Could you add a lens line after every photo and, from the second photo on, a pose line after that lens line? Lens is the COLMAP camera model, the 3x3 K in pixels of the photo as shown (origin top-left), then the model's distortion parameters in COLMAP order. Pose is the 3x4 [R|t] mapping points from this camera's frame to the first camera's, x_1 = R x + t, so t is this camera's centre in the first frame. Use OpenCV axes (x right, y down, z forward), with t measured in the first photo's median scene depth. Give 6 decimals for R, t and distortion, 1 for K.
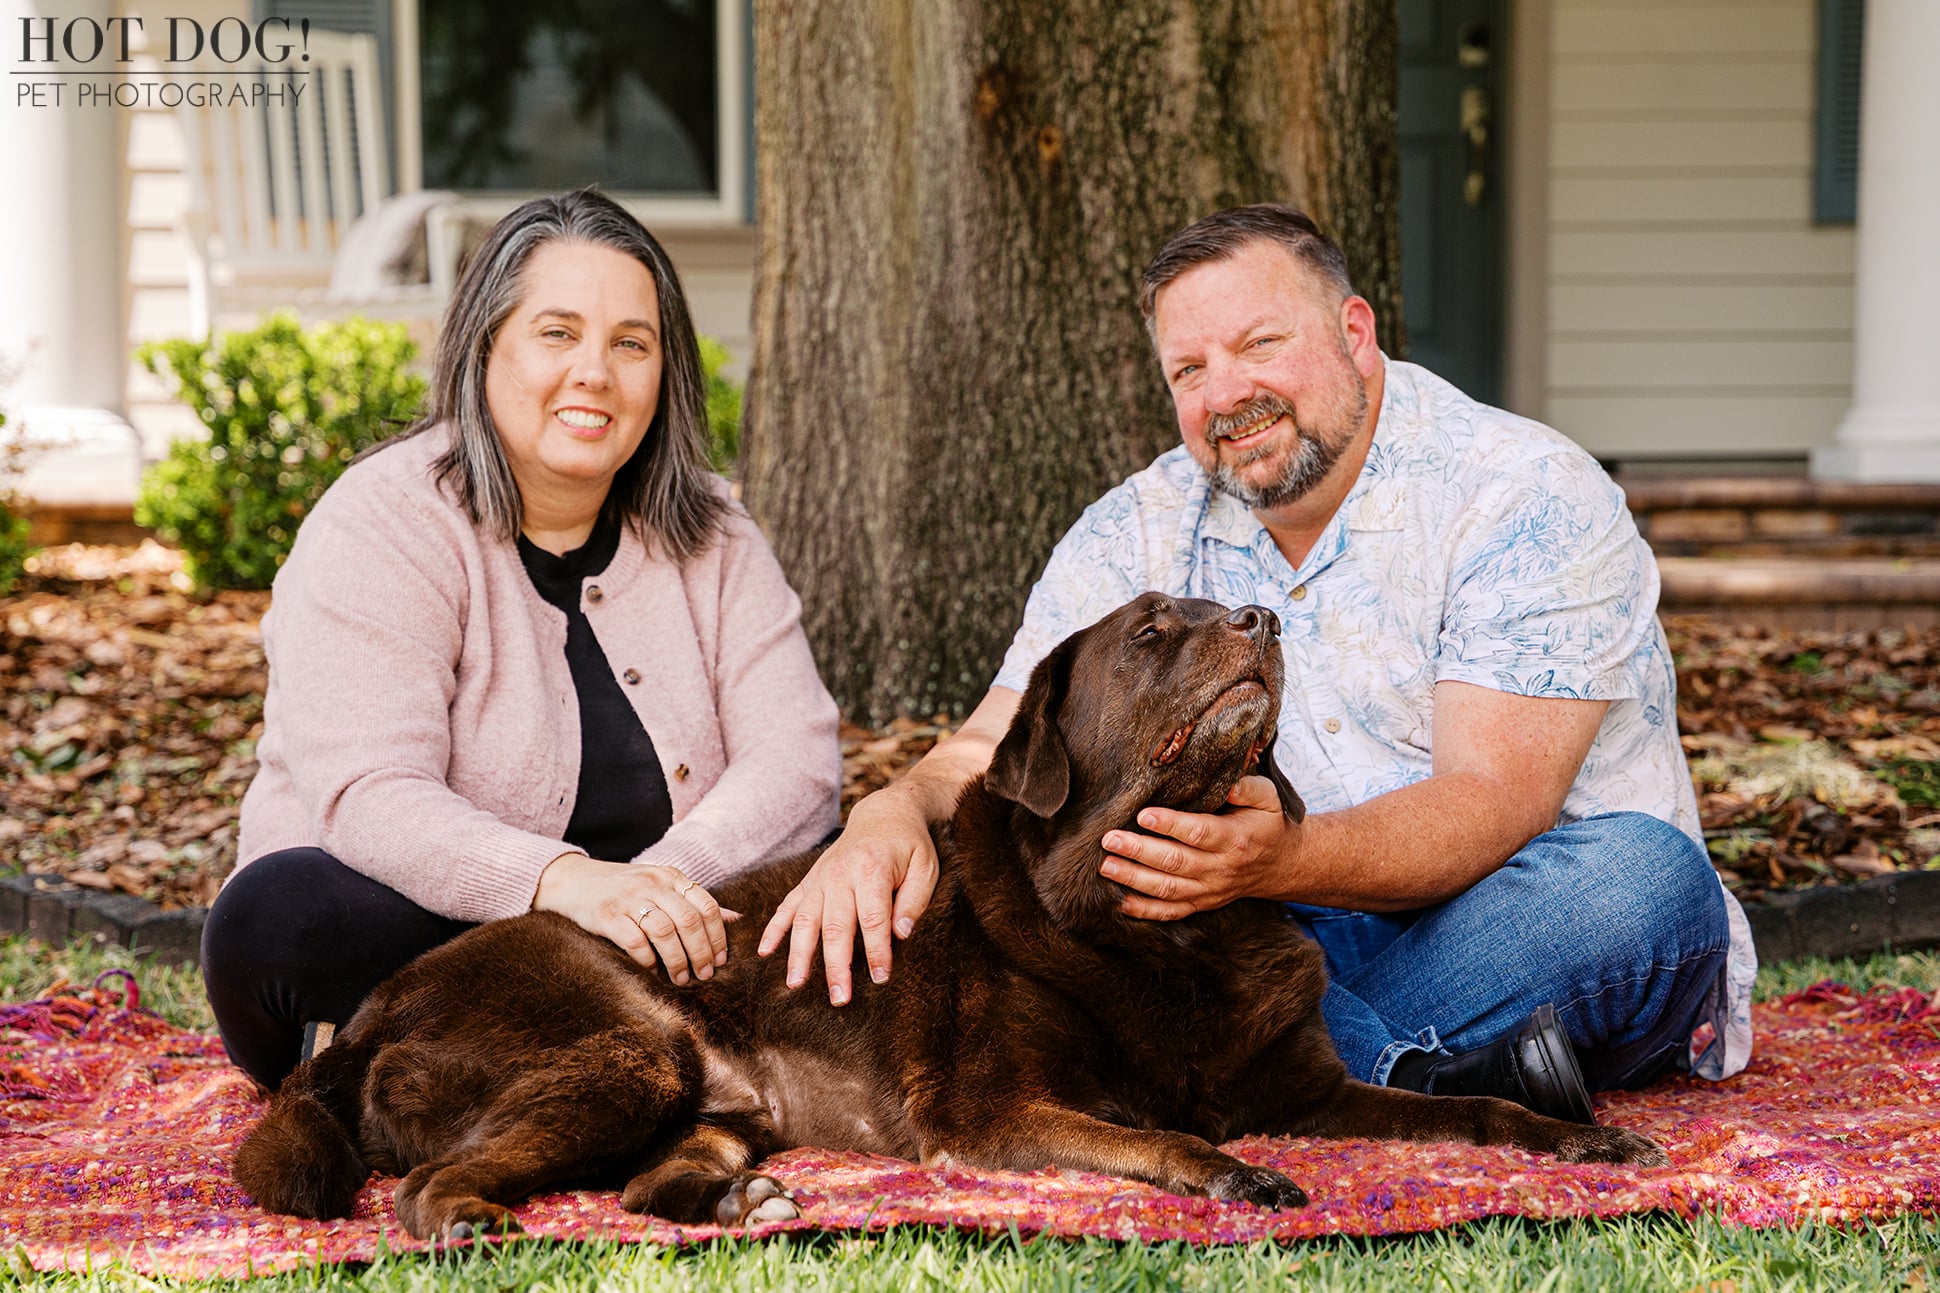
lens RADIAL K [[3332.8, 0, 987.4], [0, 3332.8, 635.0], [0, 0, 1]] dist [0.157699, 0.000000]
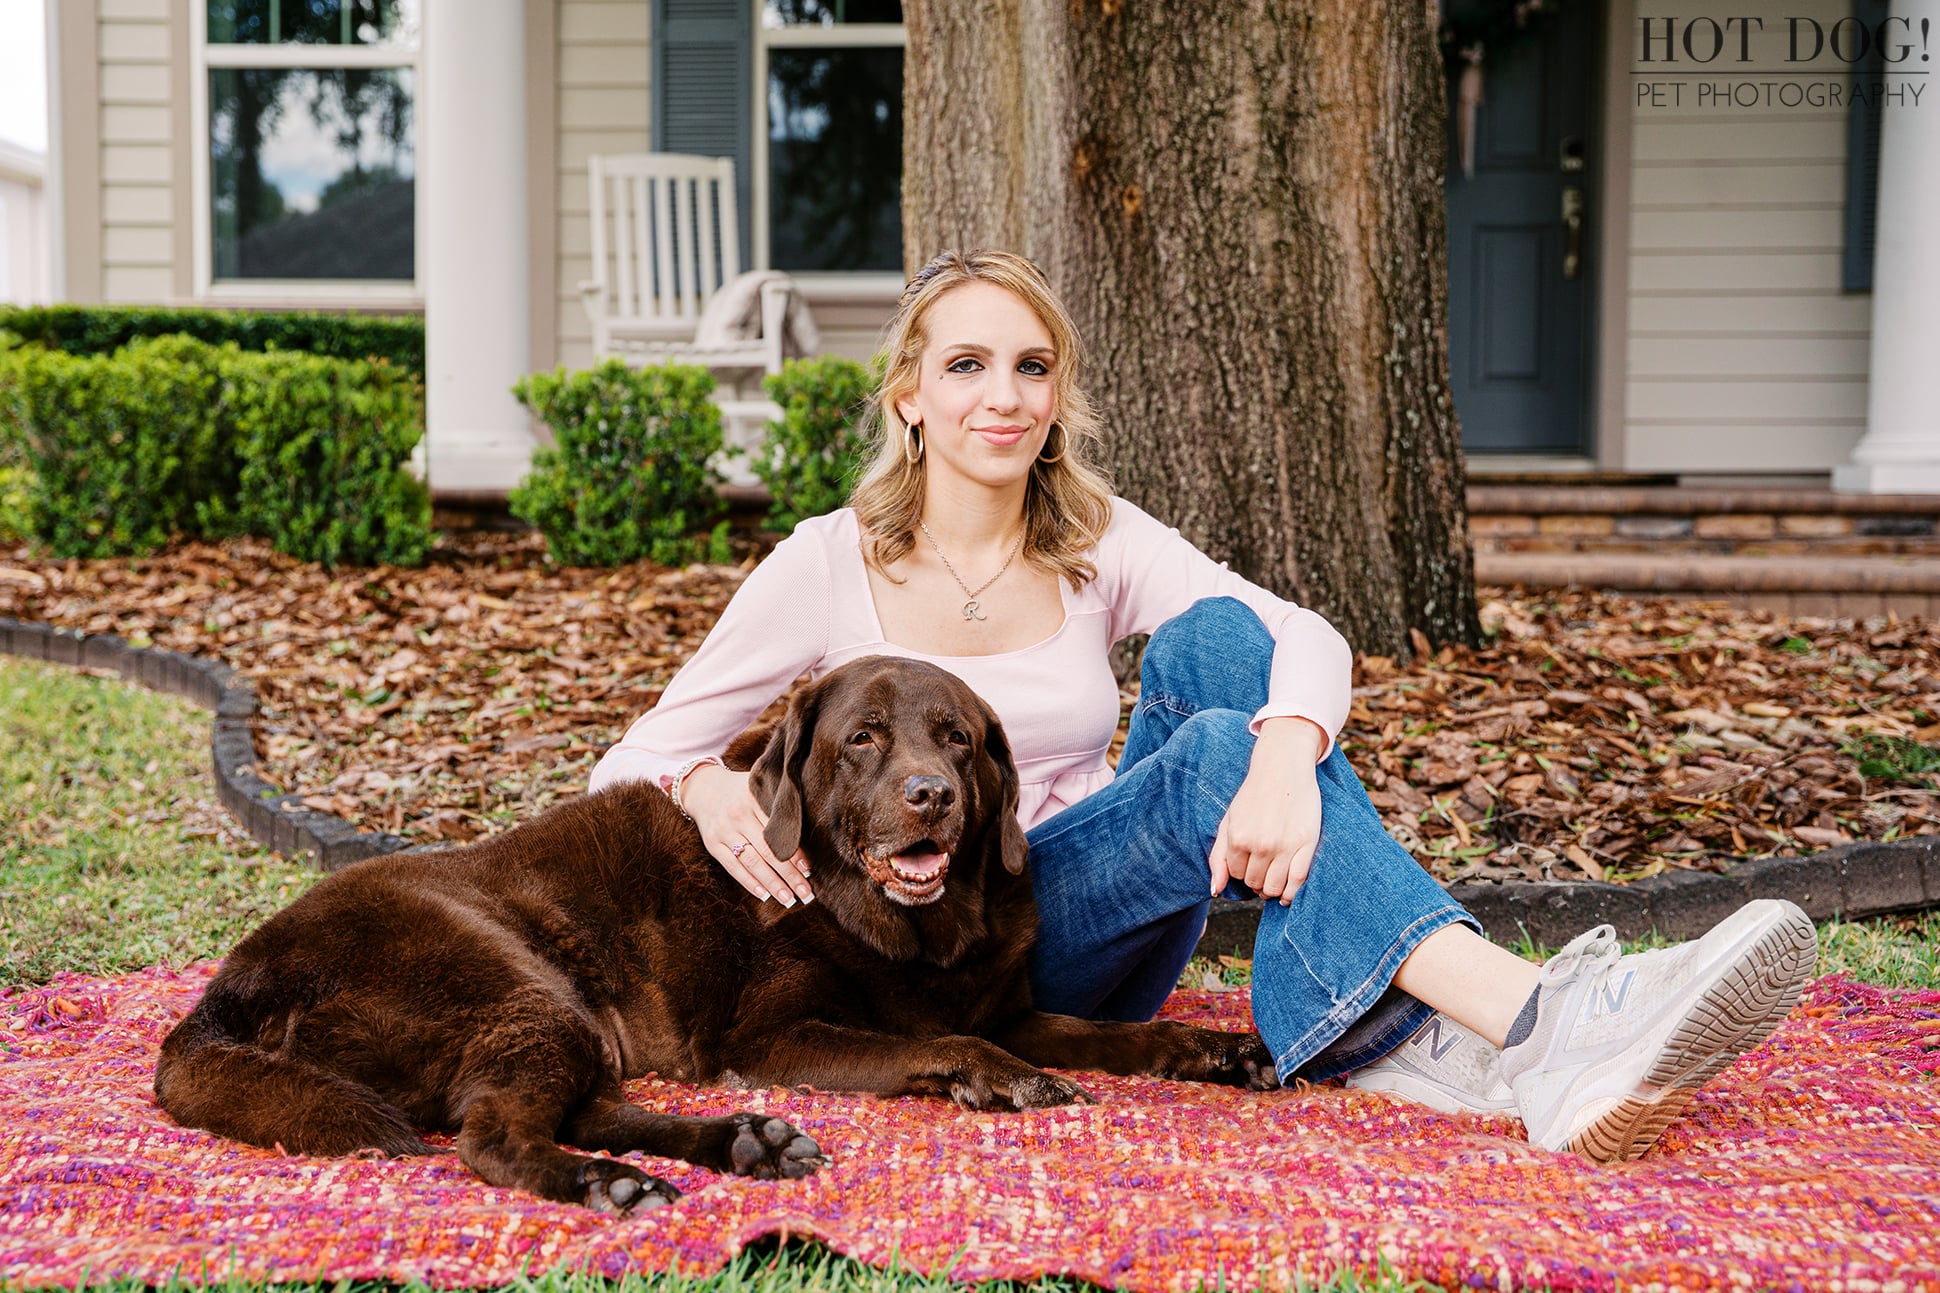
lens RADIAL K [[2389.8, 0, 909.6], [0, 2389.8, 604.5], [0, 0, 1]] dist [0.037751, 0.000000]
pose [[0.990832, 0.013630, -0.134408, 0.054524], [-0.013305, 0.999906, 0.003314, -0.004950], [0.134440, -0.001495, 0.990921, 0.142699]]
